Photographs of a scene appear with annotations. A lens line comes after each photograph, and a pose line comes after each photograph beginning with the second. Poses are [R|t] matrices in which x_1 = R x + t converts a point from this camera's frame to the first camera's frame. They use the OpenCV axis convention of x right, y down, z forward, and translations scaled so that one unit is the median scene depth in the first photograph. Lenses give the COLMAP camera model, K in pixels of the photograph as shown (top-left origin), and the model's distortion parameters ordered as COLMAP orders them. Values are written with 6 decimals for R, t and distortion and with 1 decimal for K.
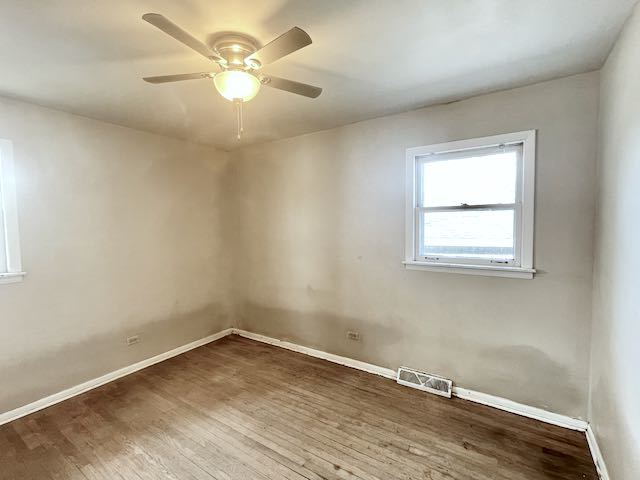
lens RADIAL K [[305.4, 0, 319.7], [0, 305.4, 238.8], [0, 0, 1]] dist [-0.009456, -0.000342]
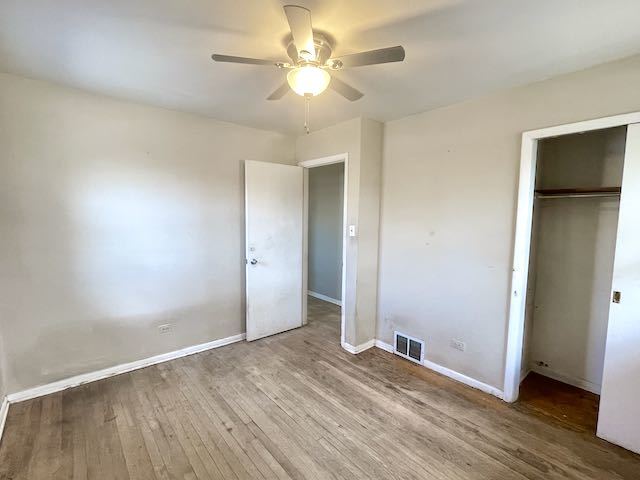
lens RADIAL K [[305.4, 0, 319.5], [0, 305.4, 239.6], [0, 0, 1]] dist [-0.009456, -0.000342]
pose [[-0.957745, -0.026367, 0.286408, -0.525932], [0.014407, 0.990141, 0.139329, -0.089383], [-0.287258, 0.137568, -0.947923, 1.745586]]
